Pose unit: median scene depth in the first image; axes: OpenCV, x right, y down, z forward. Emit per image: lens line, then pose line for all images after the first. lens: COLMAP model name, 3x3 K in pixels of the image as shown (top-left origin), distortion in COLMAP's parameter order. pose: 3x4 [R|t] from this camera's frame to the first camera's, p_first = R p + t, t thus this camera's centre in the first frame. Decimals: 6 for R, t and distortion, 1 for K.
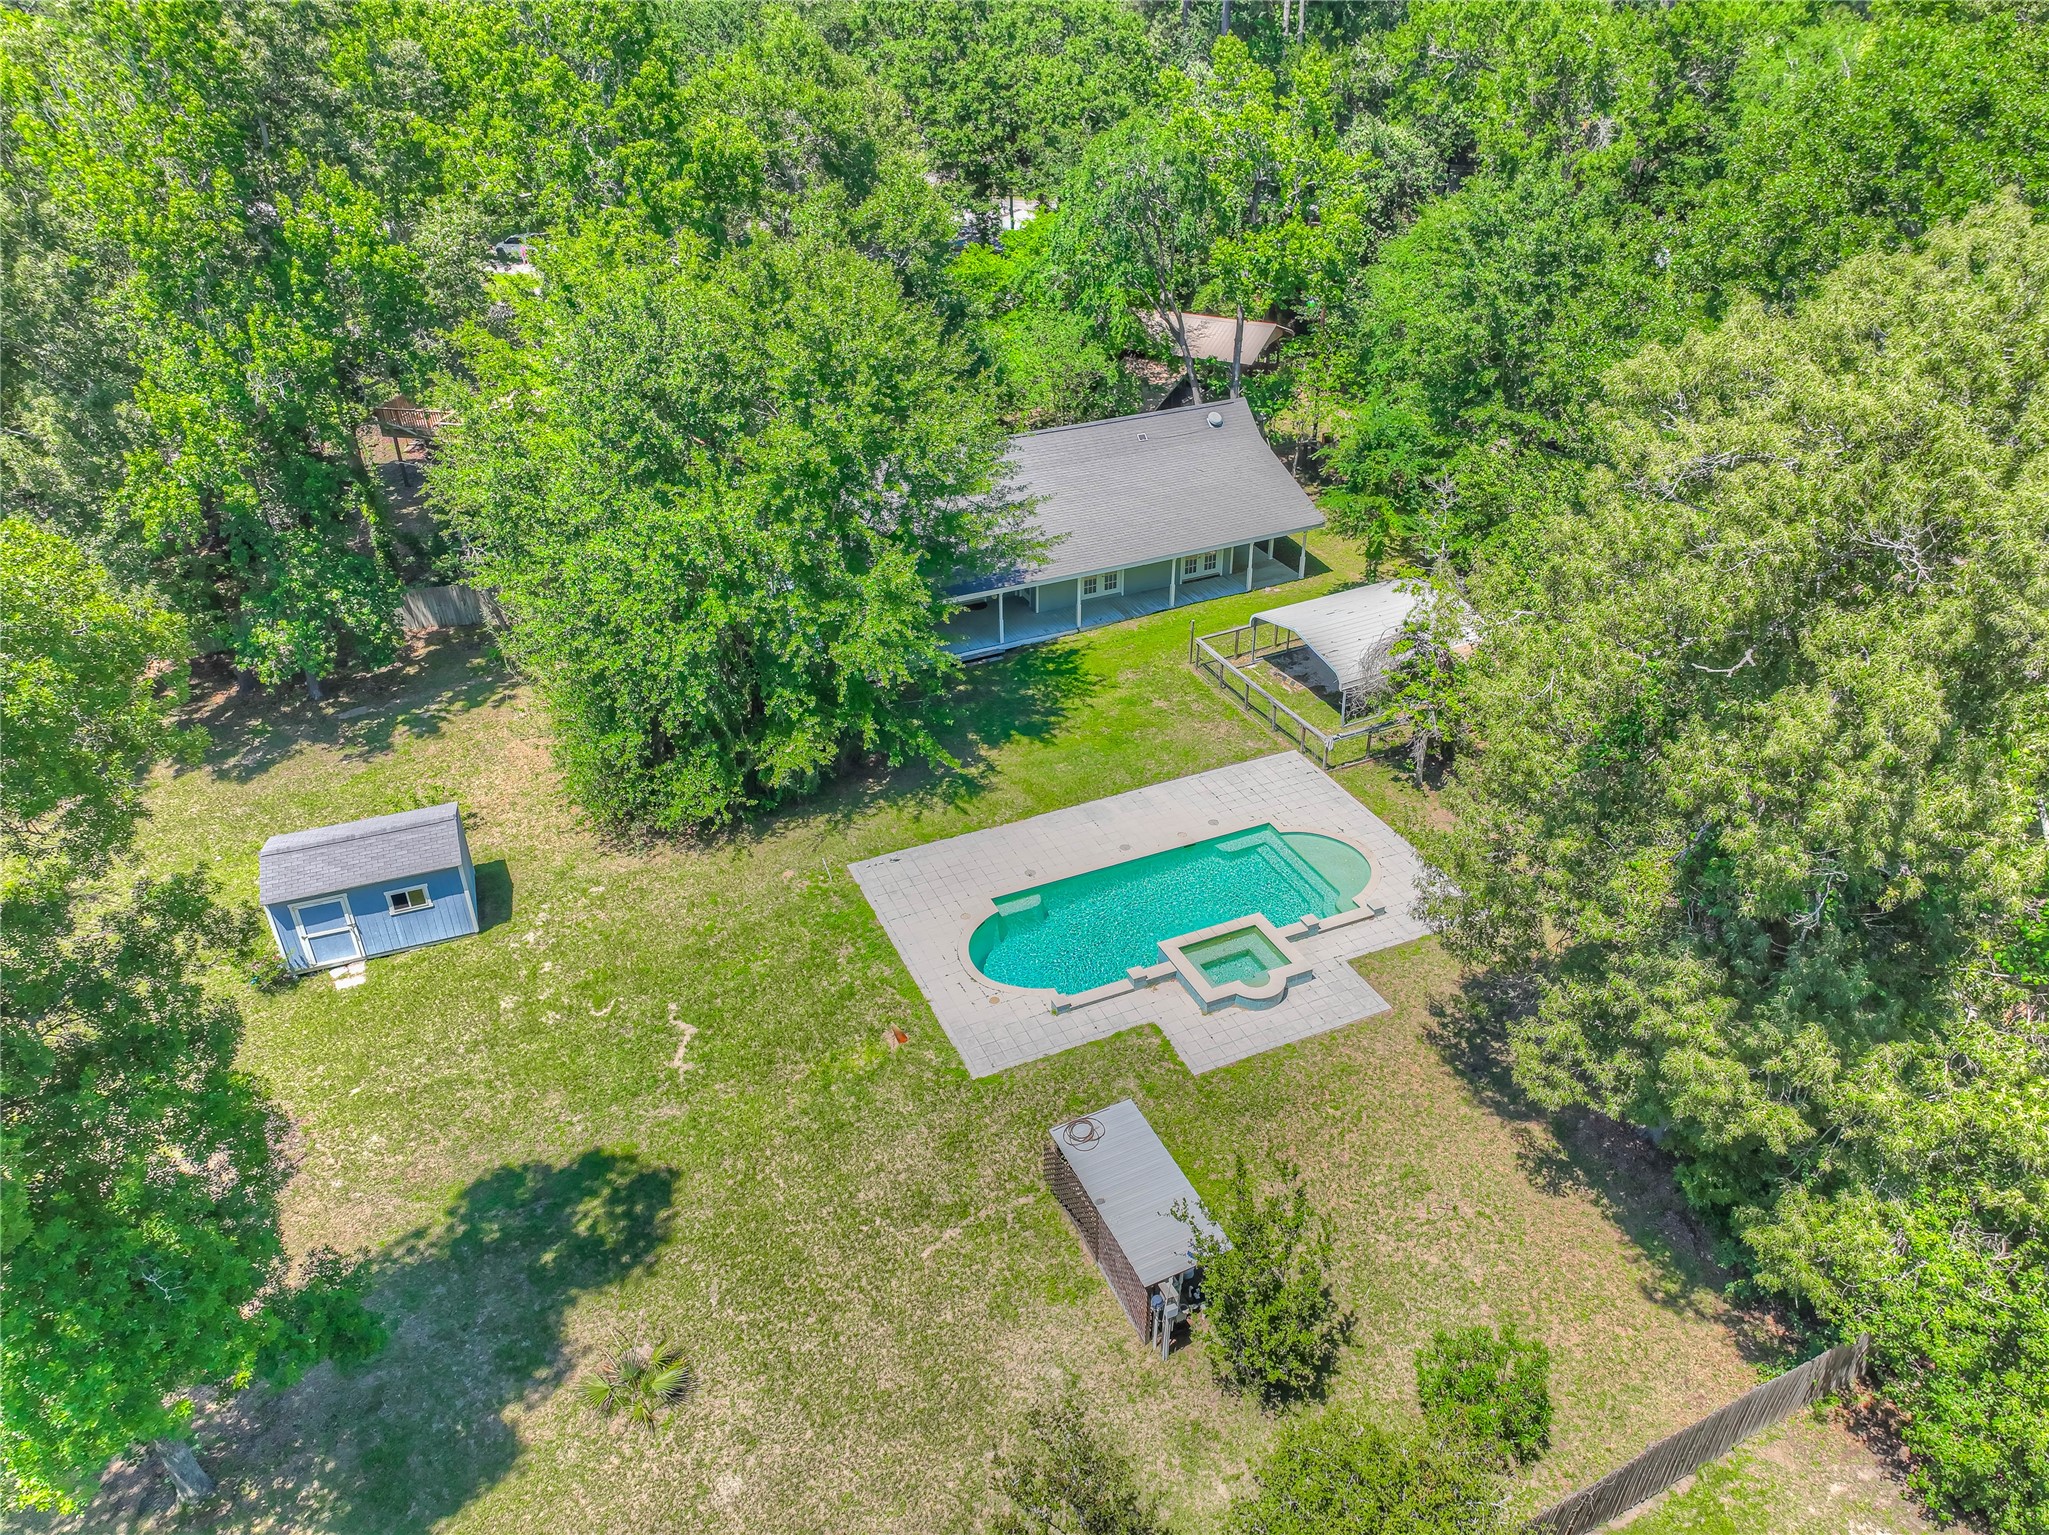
lens RADIAL K [[1423.2, 0, 1026.6], [0, 1423.2, 756.0], [0, 0, 1]] dist [0.029113, 0.001718]
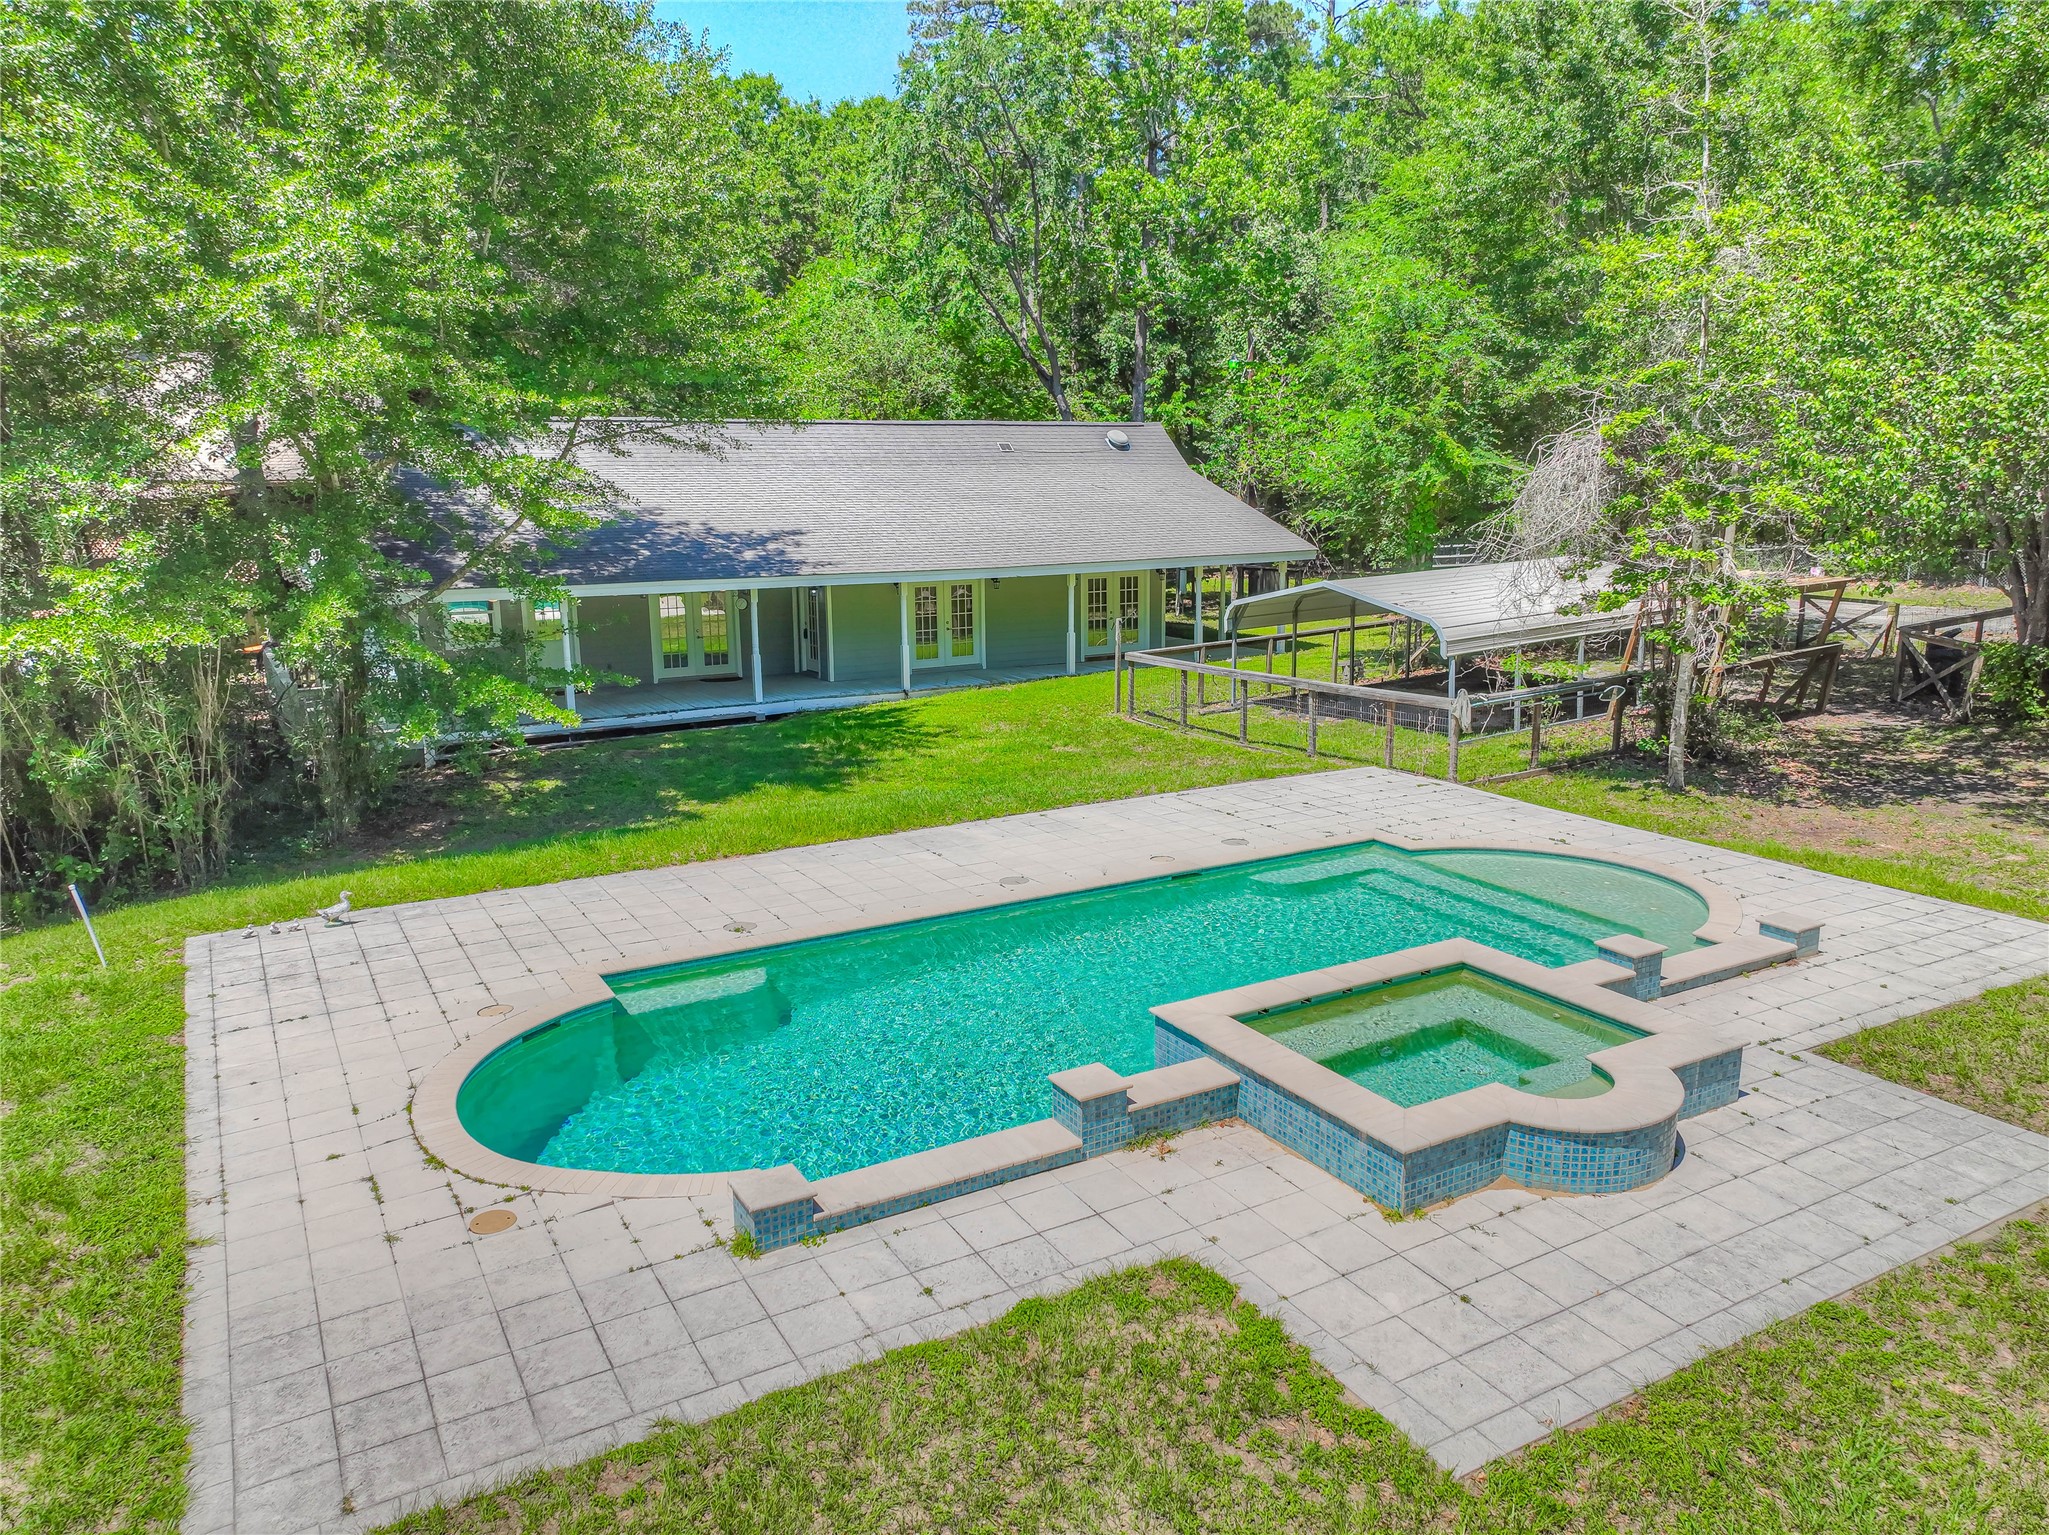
lens RADIAL K [[1423.2, 0, 1026.6], [0, 1423.2, 756.0], [0, 0, 1]] dist [0.029113, 0.001718]
pose [[0.994930, -0.016838, 0.099152, 0.041346], [0.049244, 0.941179, -0.334300, 0.179601], [-0.087691, 0.337488, 0.937237, 0.733451]]
